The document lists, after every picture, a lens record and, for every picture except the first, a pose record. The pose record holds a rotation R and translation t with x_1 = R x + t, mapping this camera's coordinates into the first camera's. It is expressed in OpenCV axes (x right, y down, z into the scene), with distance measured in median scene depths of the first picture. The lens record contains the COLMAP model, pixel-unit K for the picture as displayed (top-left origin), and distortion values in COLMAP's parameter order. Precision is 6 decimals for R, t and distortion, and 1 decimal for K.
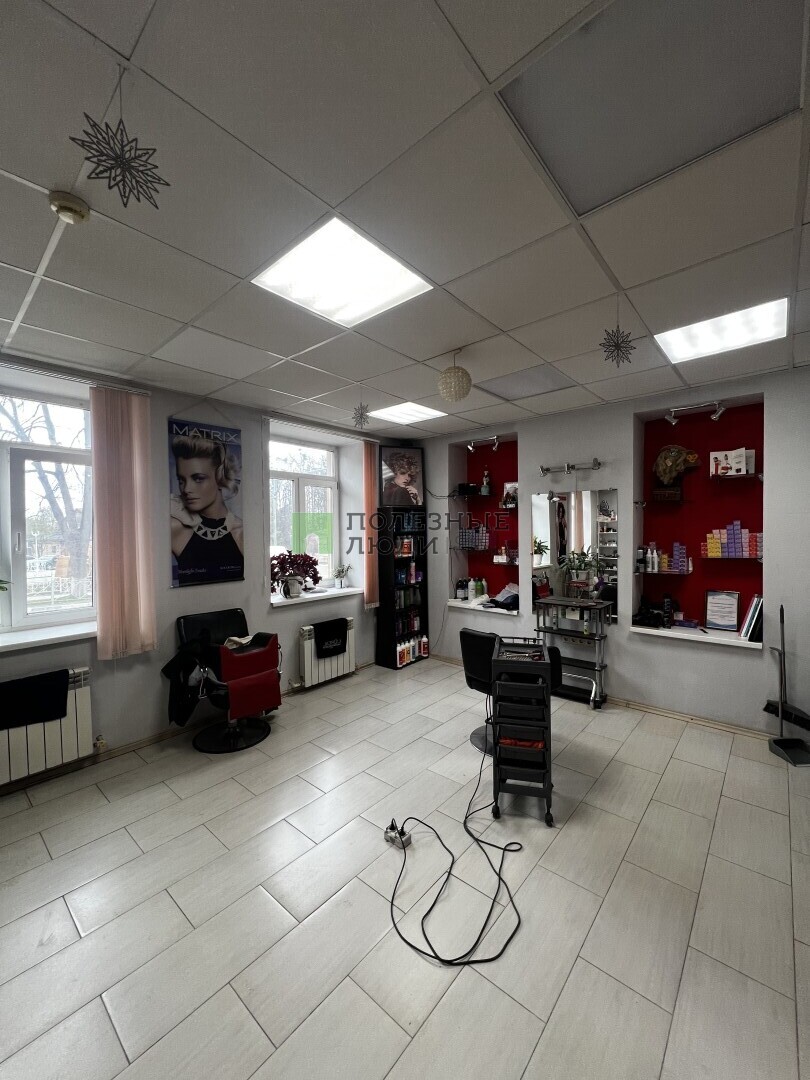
lens RADIAL K [[431.8, 0, 409.7], [0, 431.8, 538.6], [0, 0, 1]] dist [-0.001821, -0.000338]
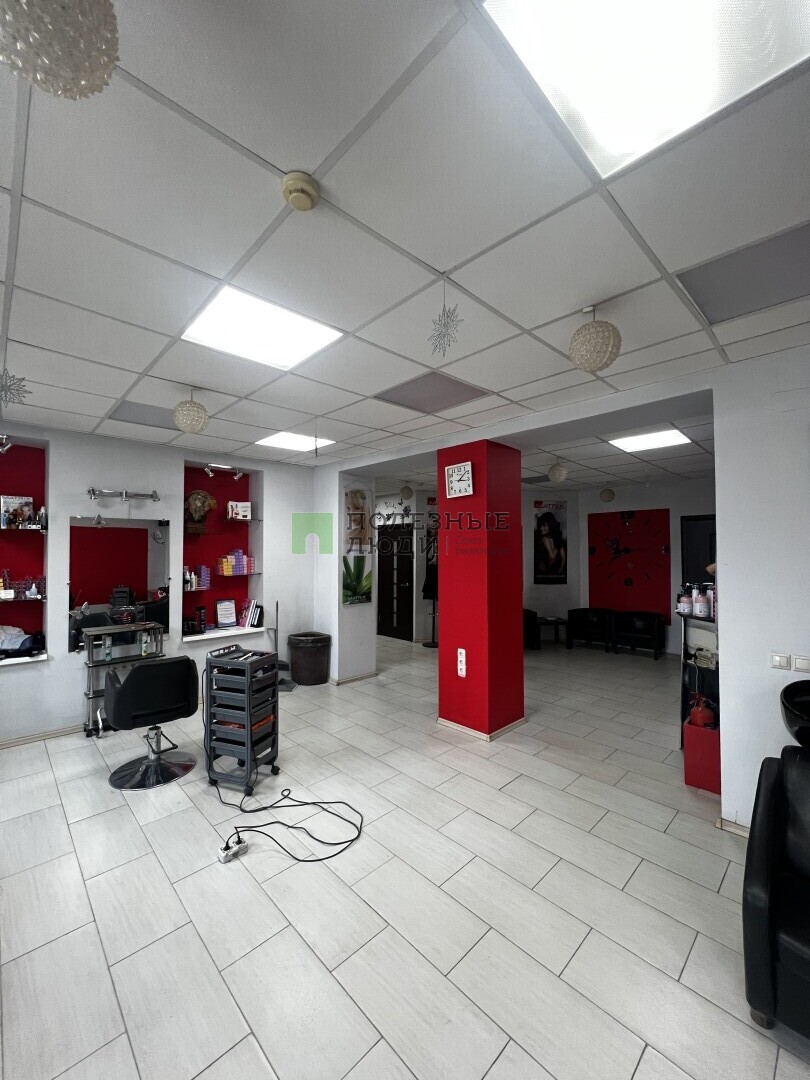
lens RADIAL K [[431.8, 0, 404.3], [0, 431.8, 539.4], [0, 0, 1]] dist [-0.001821, -0.000338]
pose [[0.101657, 0.036436, 0.994152, -0.660933], [0.023397, 0.998965, -0.039005, -0.005840], [-0.994544, 0.027225, 0.100700, 0.292280]]
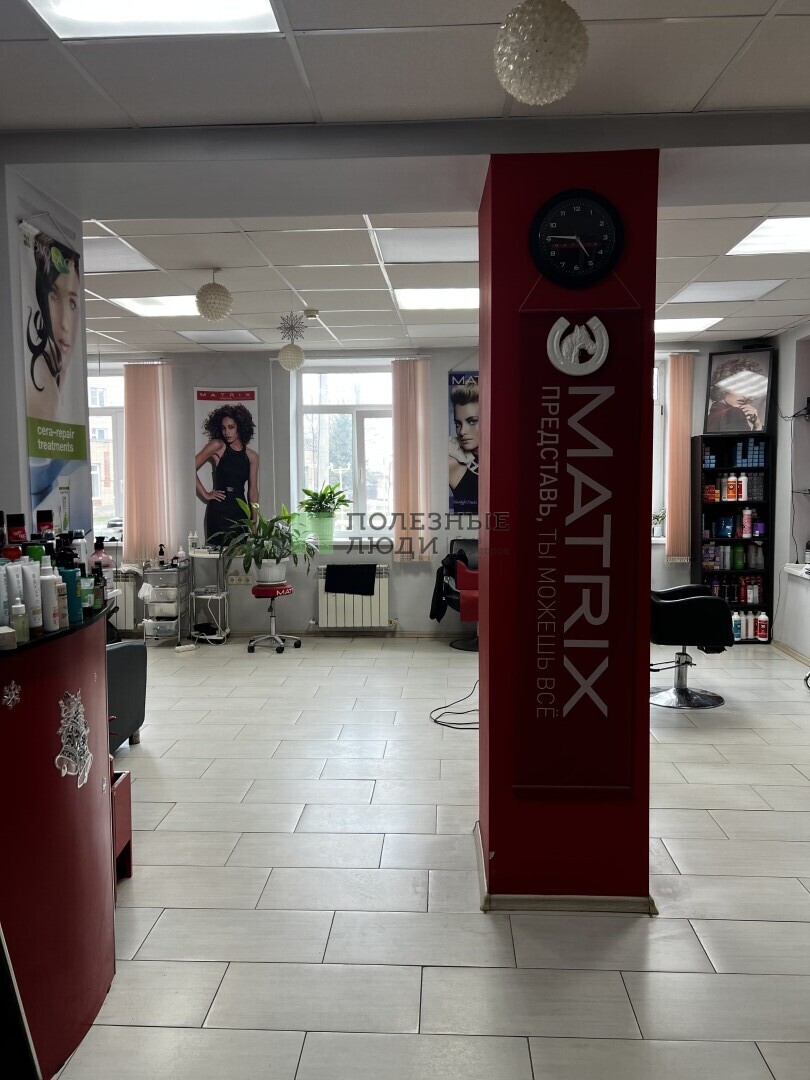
lens RADIAL K [[811.5, 0, 404.6], [0, 811.5, 541.8], [0, 0, 1]] dist [0.013569, -0.000517]
pose [[0.608517, 0.069046, -0.790531, 1.056100], [-0.012117, 0.996900, 0.077744, 0.012849], [0.793448, -0.037730, 0.607467, -0.428244]]
